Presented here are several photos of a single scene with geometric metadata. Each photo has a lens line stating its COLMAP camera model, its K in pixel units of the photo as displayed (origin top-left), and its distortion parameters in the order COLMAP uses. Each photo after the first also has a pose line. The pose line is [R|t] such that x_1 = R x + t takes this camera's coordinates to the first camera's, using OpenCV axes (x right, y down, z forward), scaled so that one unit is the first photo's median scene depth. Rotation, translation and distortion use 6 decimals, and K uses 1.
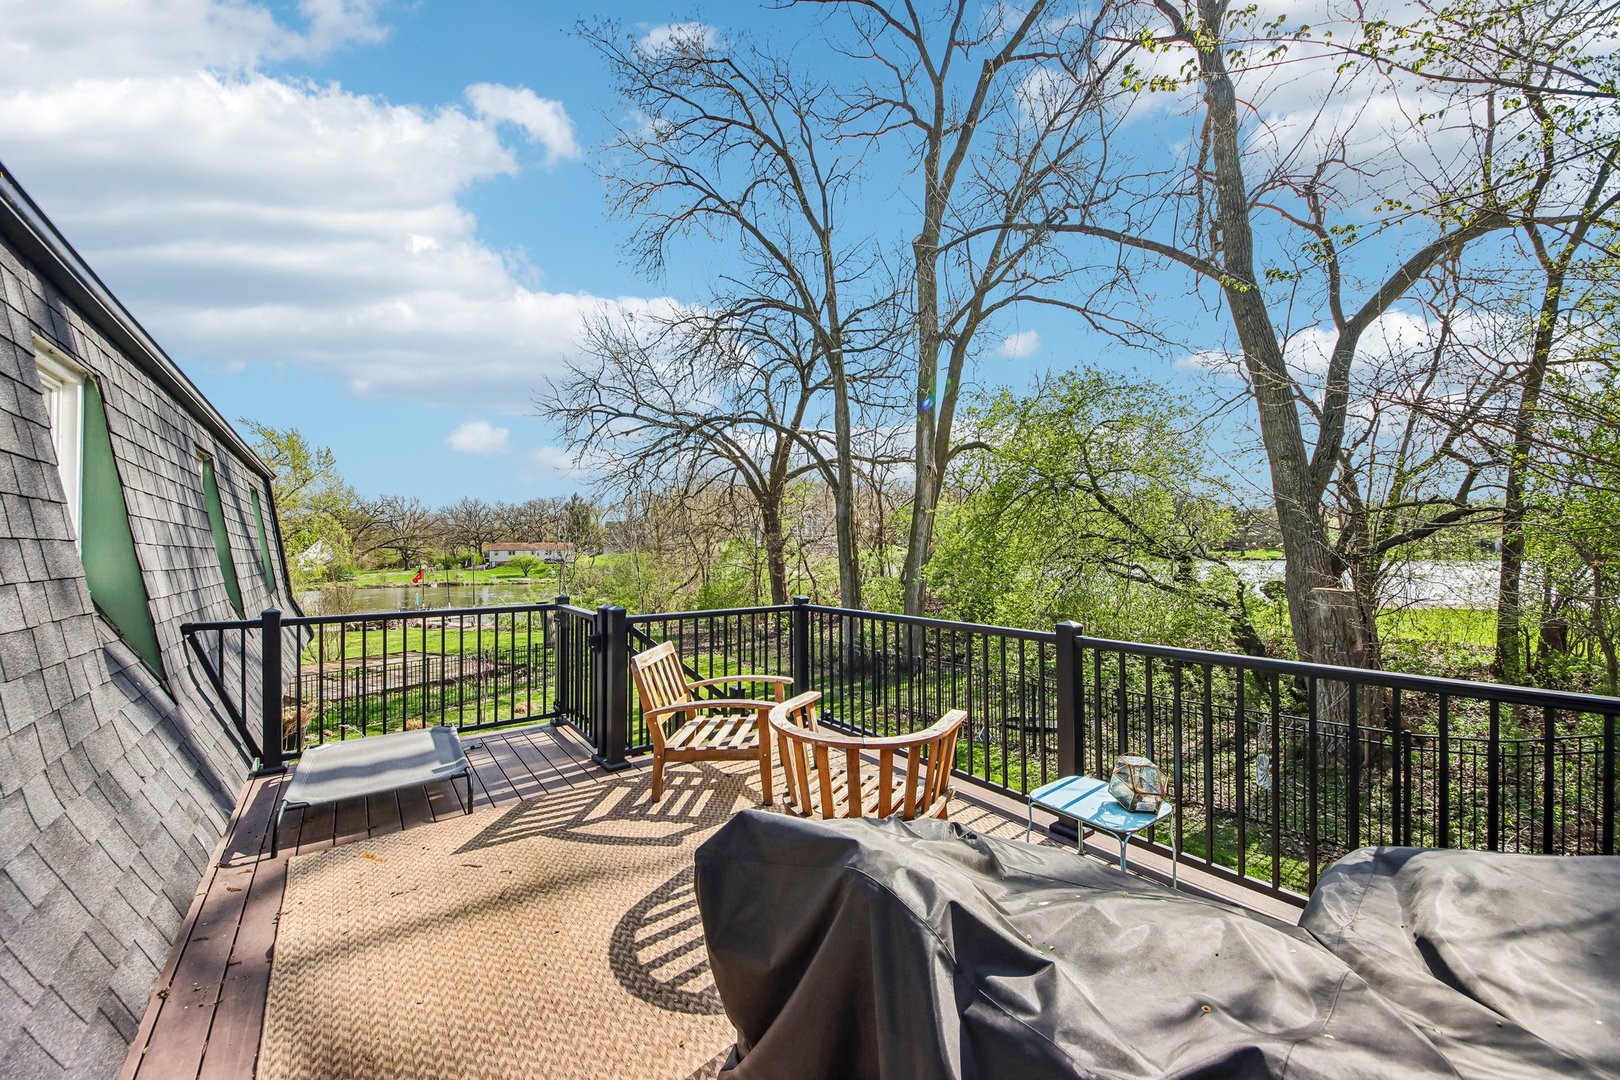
lens RADIAL K [[619.7, 0, 811.9], [0, 619.7, 545.4], [0, 0, 1]] dist [0.001040, -0.000442]
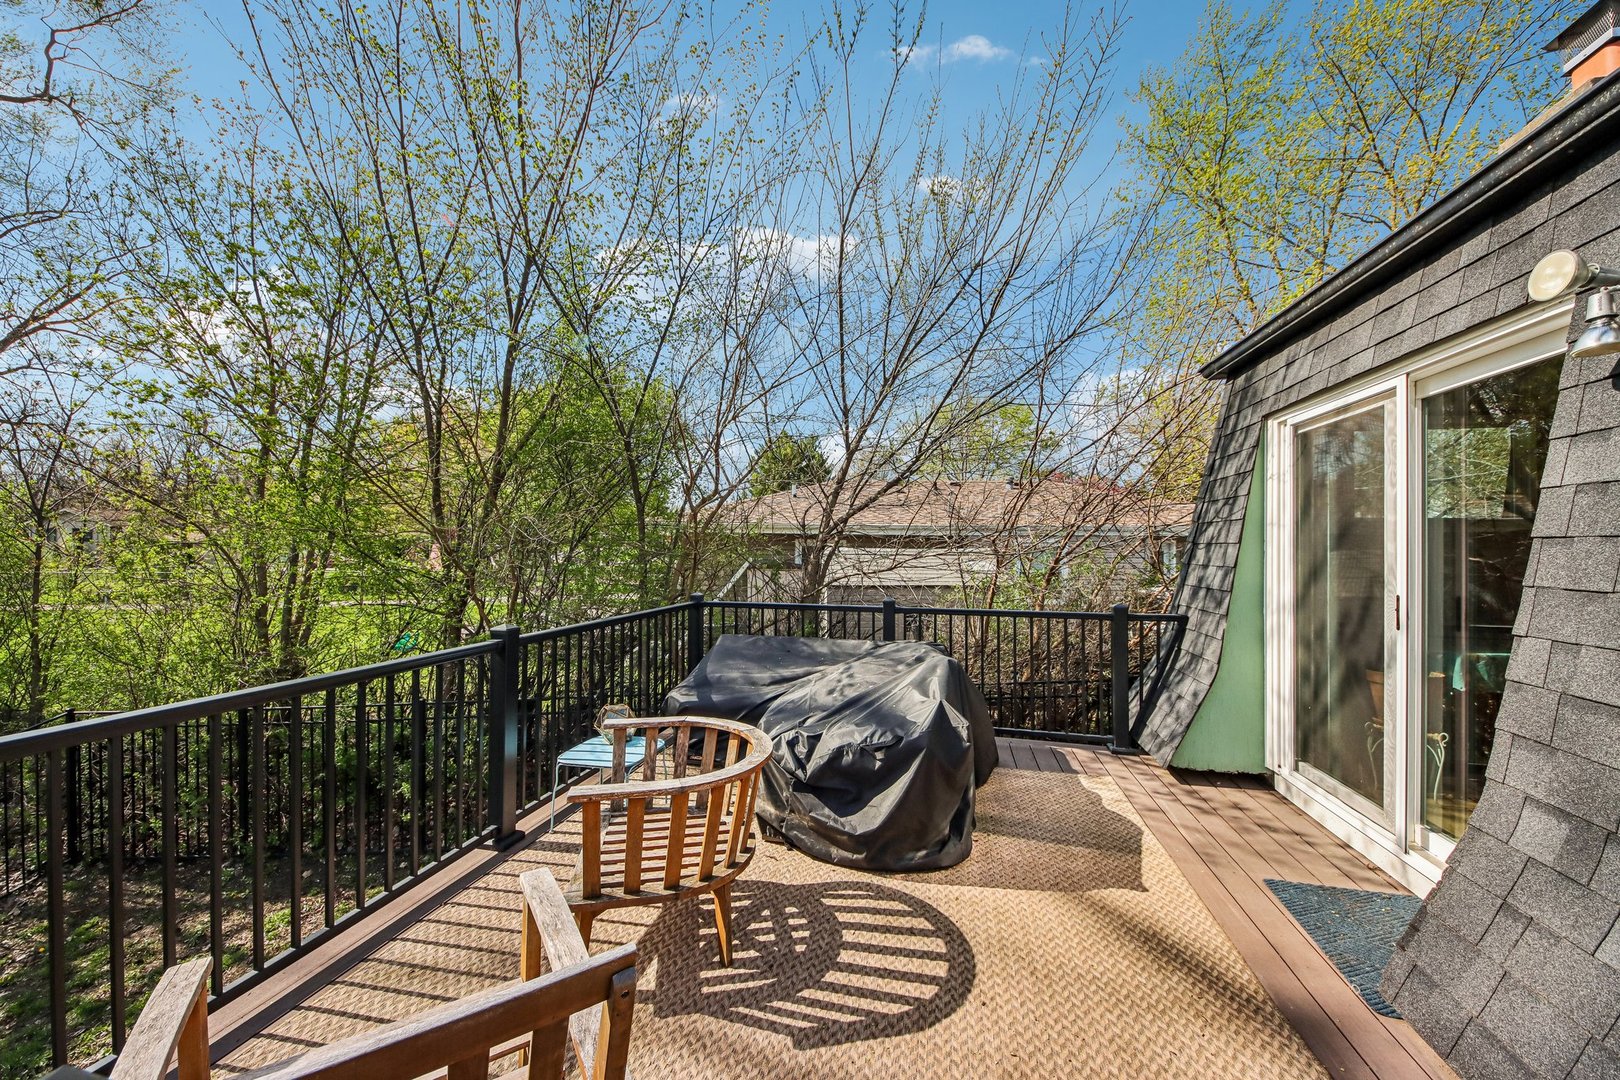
lens RADIAL K [[619.7, 0, 817.5], [0, 619.7, 546.1], [0, 0, 1]] dist [0.001040, -0.000442]
pose [[-0.657091, -0.000832, 0.753810, -0.843886], [-0.005226, 0.999980, -0.003451, 0.016914], [-0.753793, -0.006207, -0.657083, 1.729062]]
